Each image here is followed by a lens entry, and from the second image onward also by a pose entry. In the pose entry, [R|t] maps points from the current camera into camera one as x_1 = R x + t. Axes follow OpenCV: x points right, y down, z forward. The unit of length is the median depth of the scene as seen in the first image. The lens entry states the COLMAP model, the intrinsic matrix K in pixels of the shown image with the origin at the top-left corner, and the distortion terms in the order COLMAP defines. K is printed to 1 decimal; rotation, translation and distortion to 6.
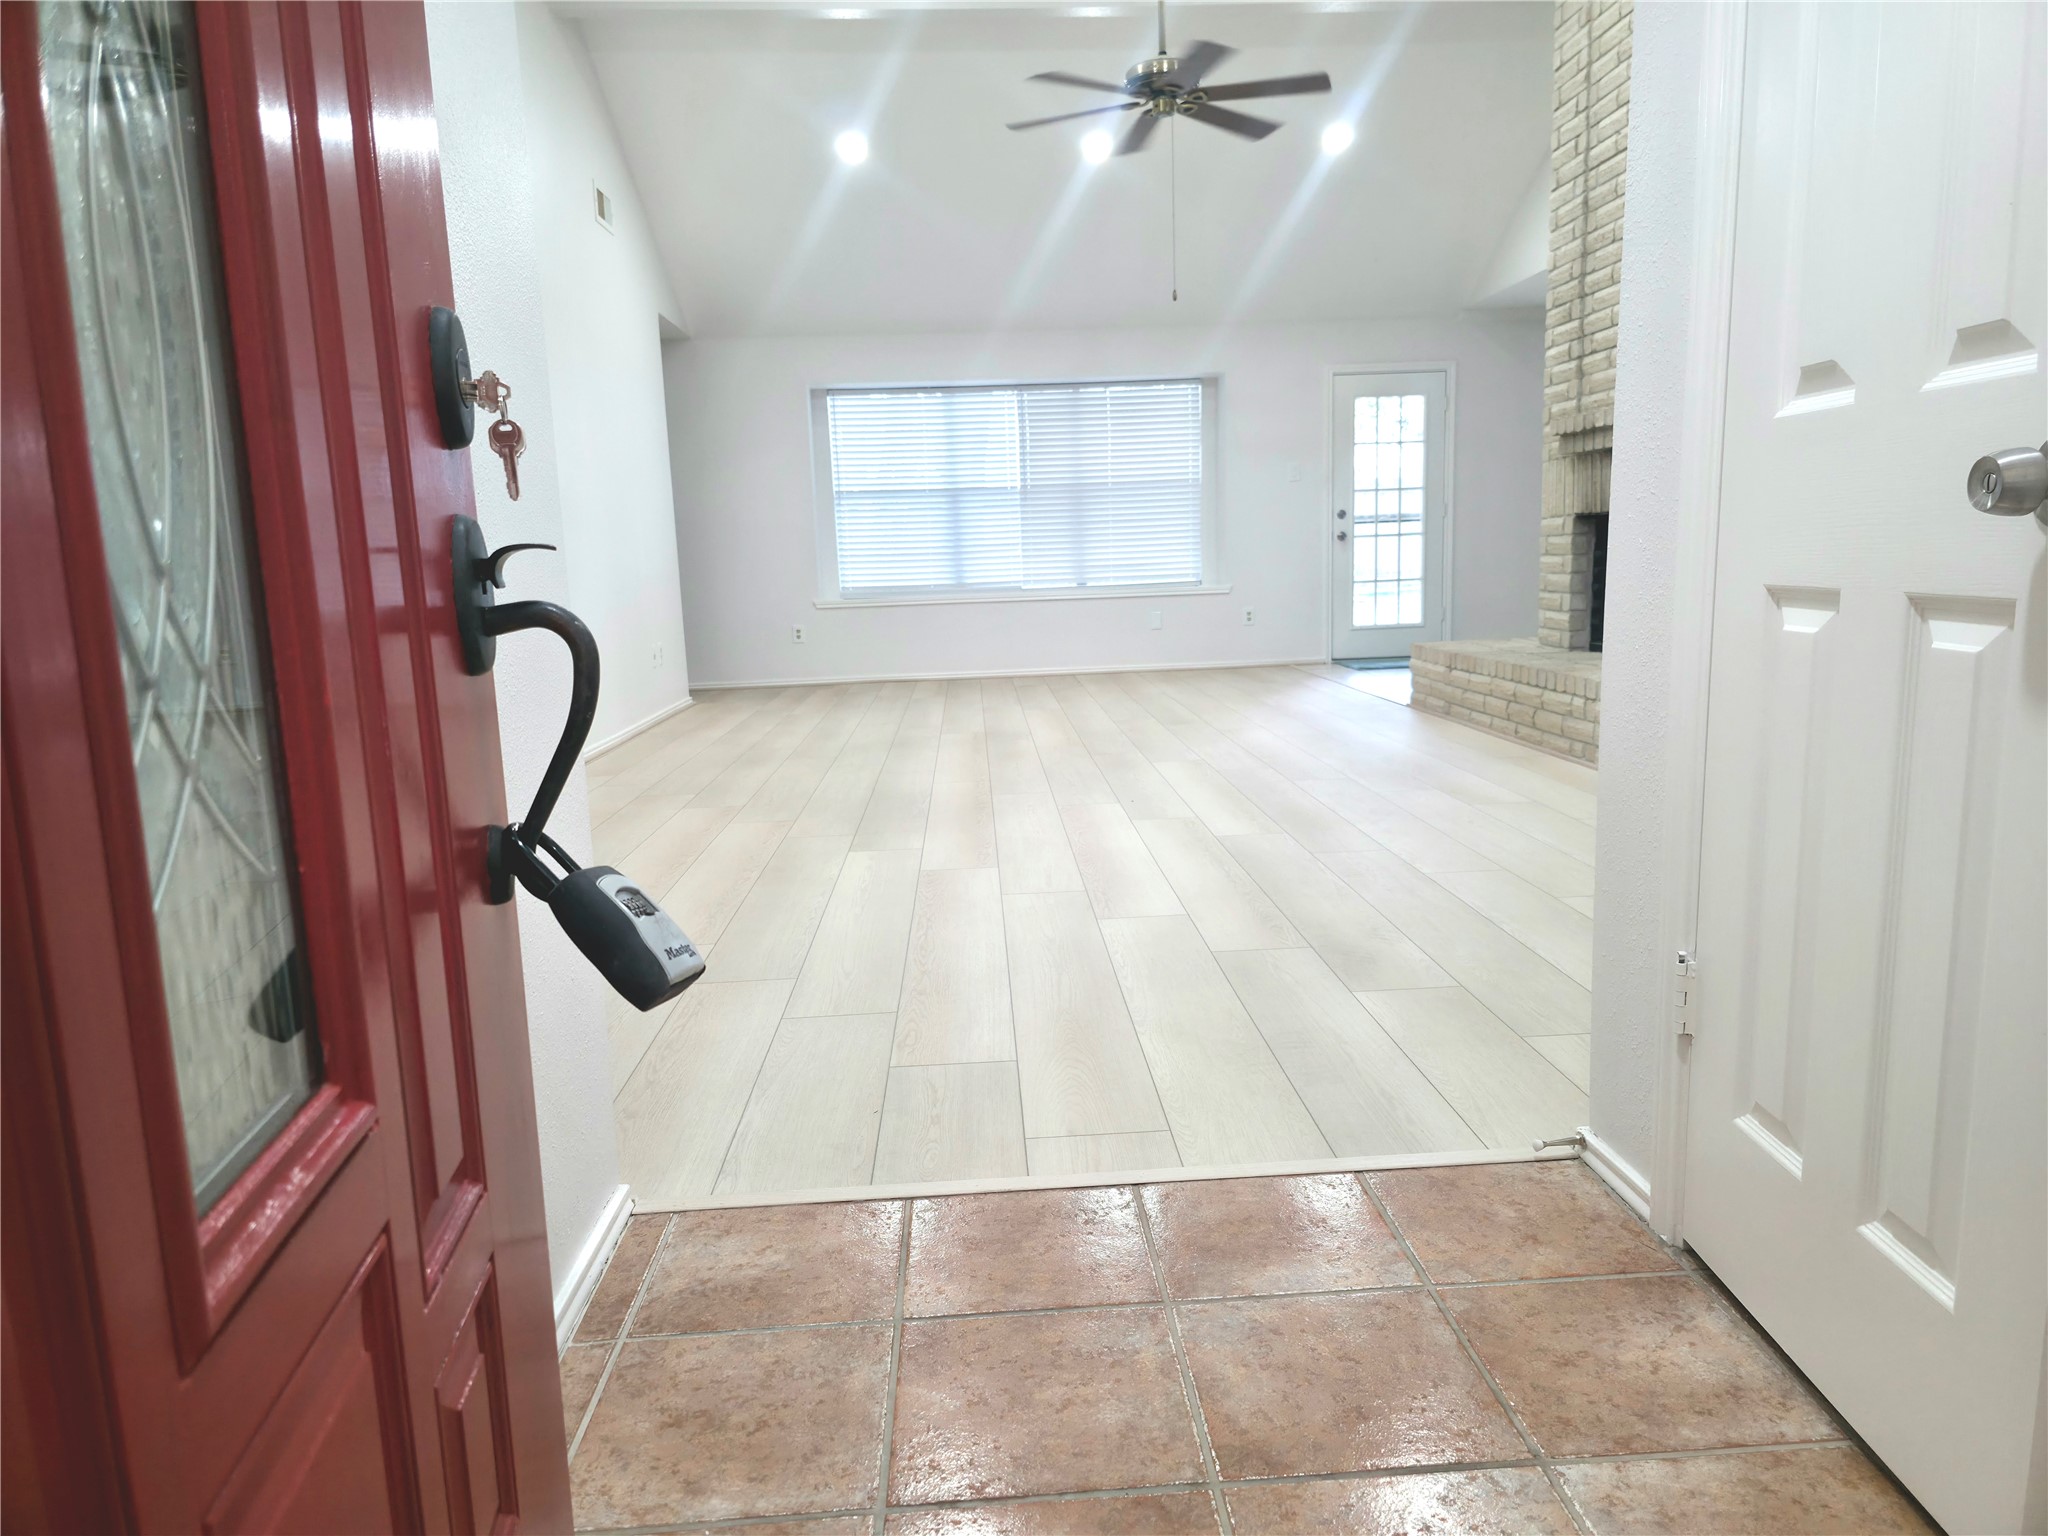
lens RADIAL K [[1325.0, 0, 999.3], [0, 1325.0, 735.2], [0, 0, 1]] dist [0.065290, -0.060934]
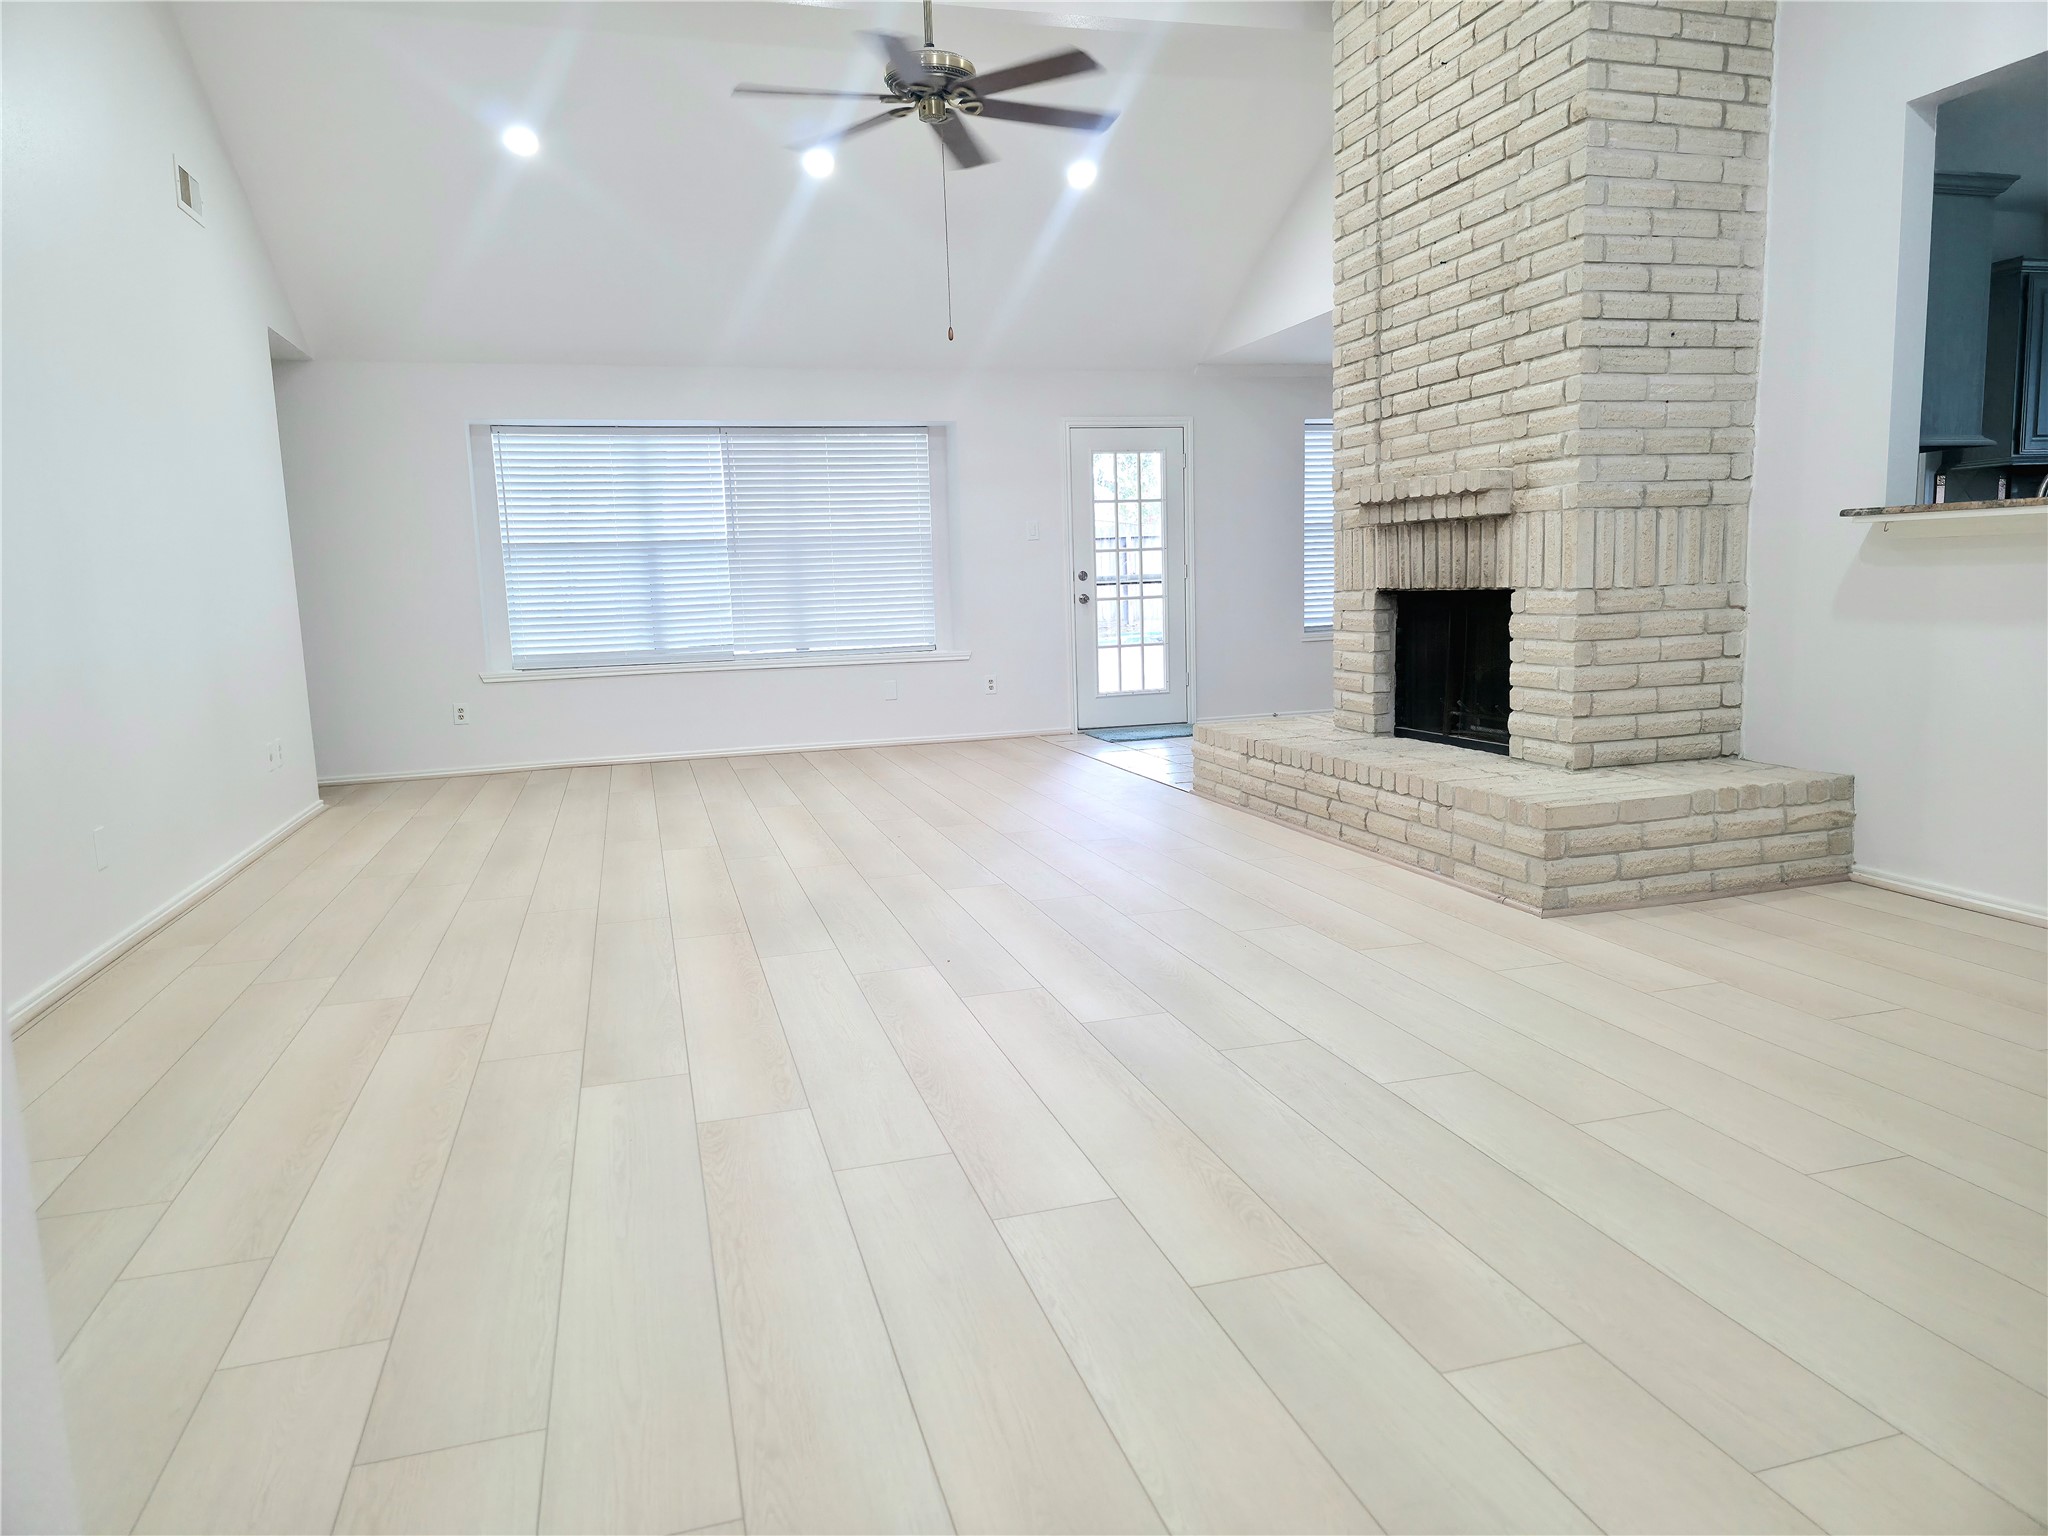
lens RADIAL K [[1325.0, 0, 999.3], [0, 1325.0, 735.2], [0, 0, 1]] dist [0.065290, -0.060934]
pose [[0.970424, -0.029216, 0.239631, -0.042615], [0.036291, 0.999024, -0.025162, -0.049252], [-0.238662, 0.033114, 0.970538, 0.169747]]
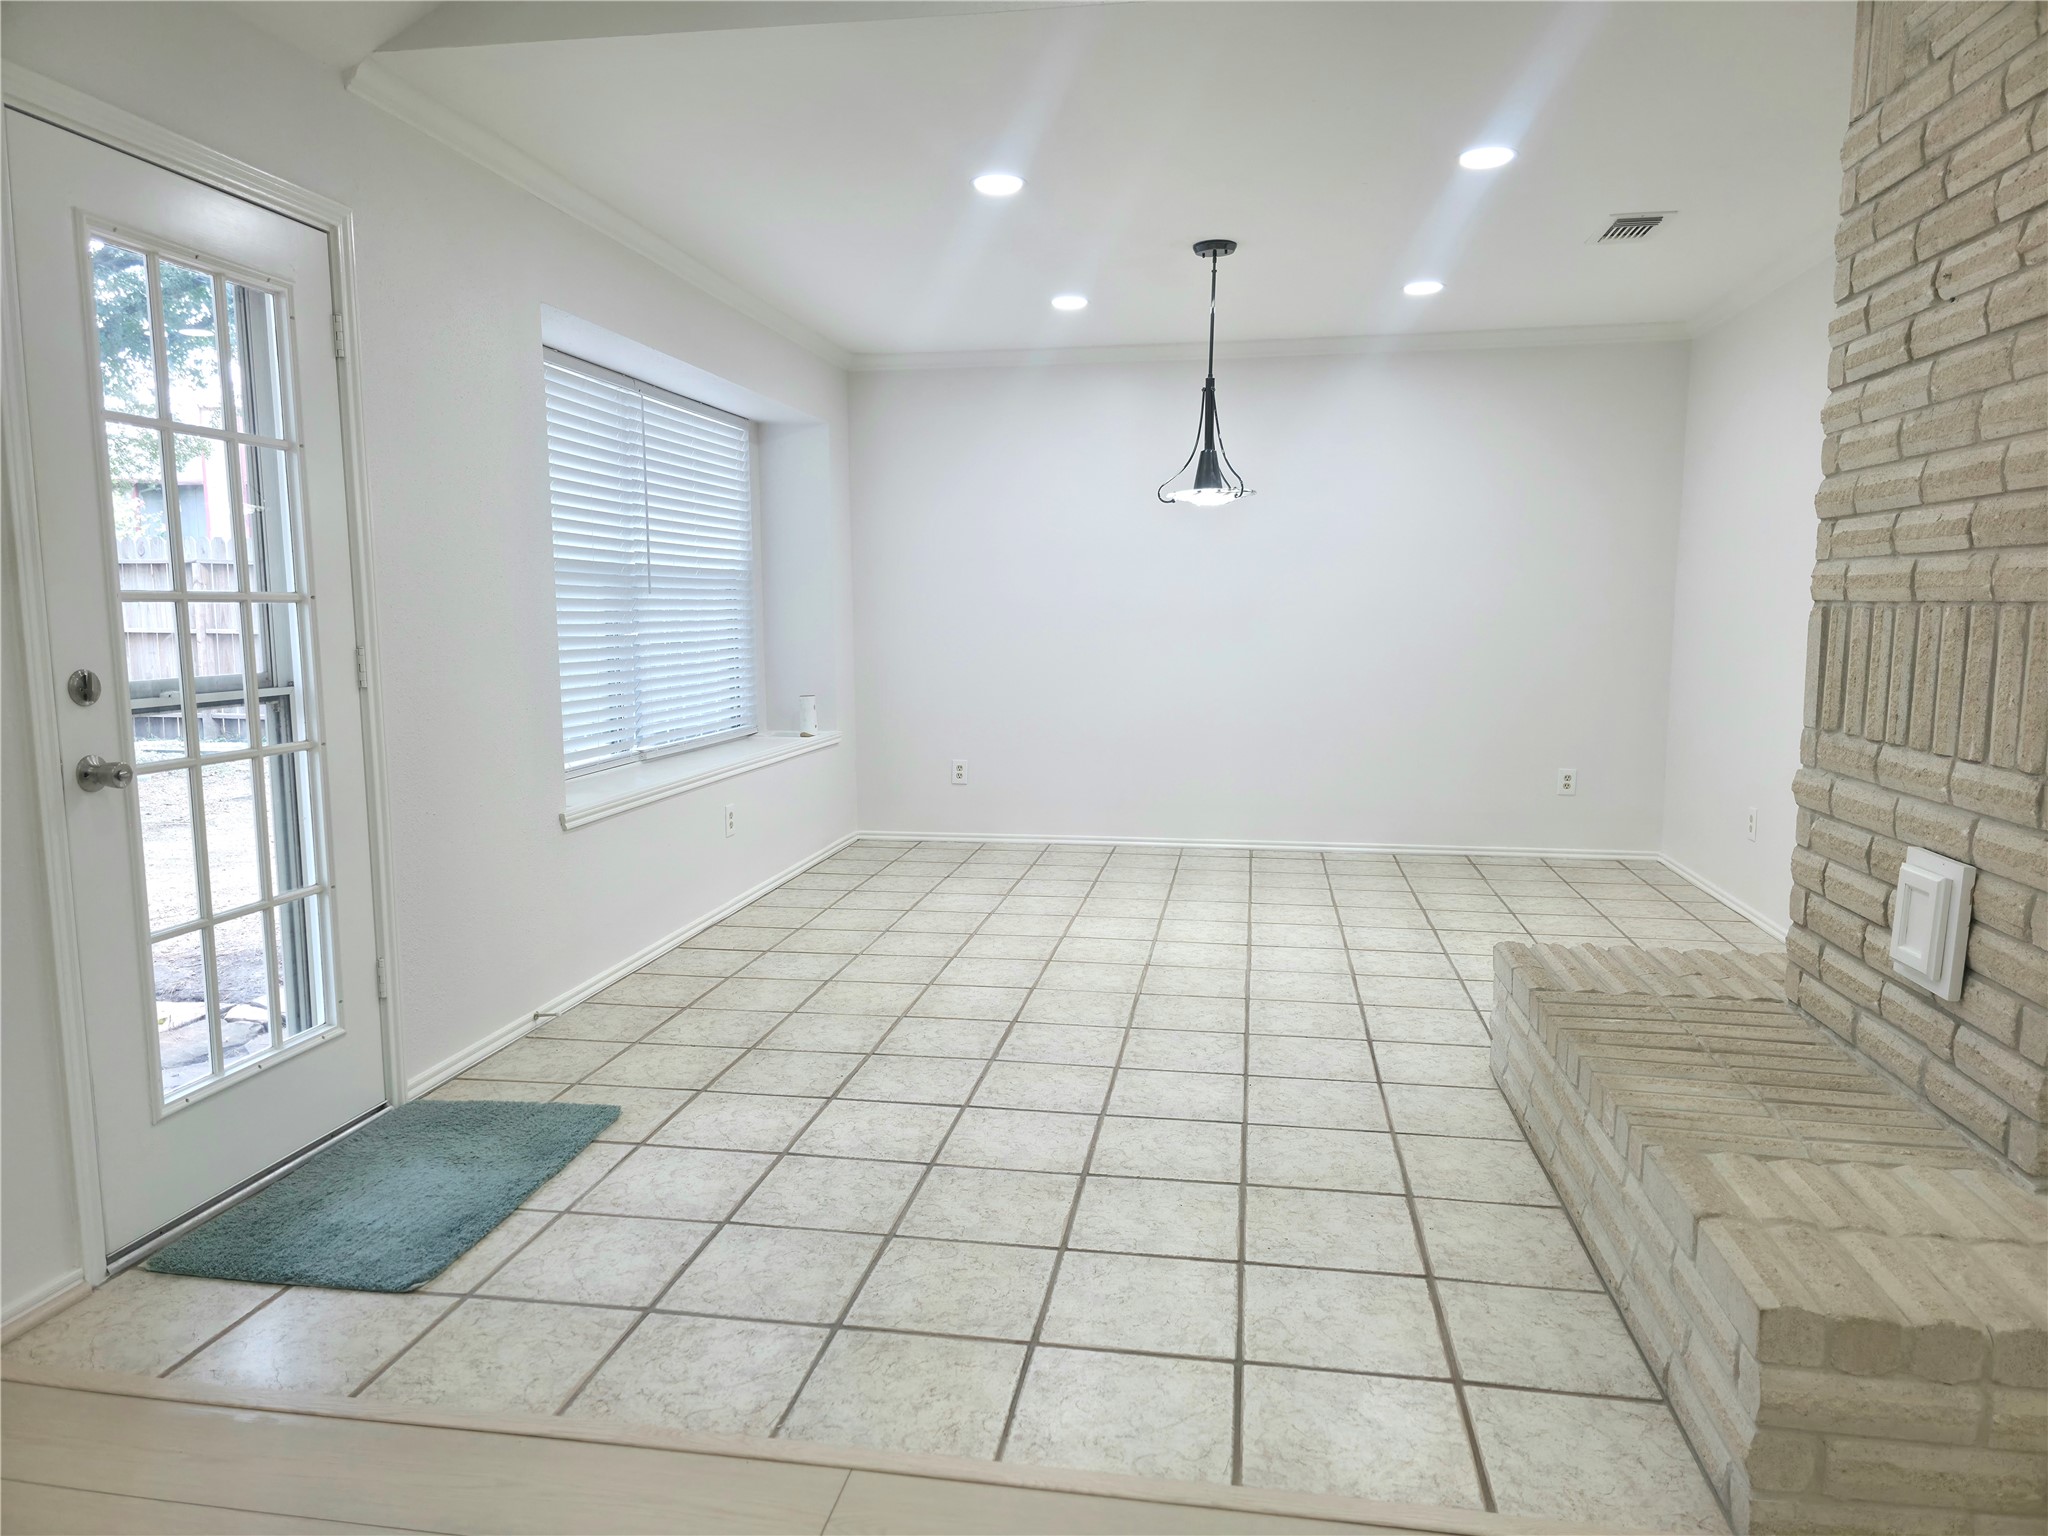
lens RADIAL K [[1348.6, 0, 1039.7], [0, 1348.6, 780.4], [0, 0, 1]] dist [0.064654, -0.054549]
pose [[0.188084, -0.079757, 0.978909, 0.054710], [0.128675, 0.990107, 0.055946, -0.215307], [-0.973687, 0.115439, 0.196486, 1.192454]]
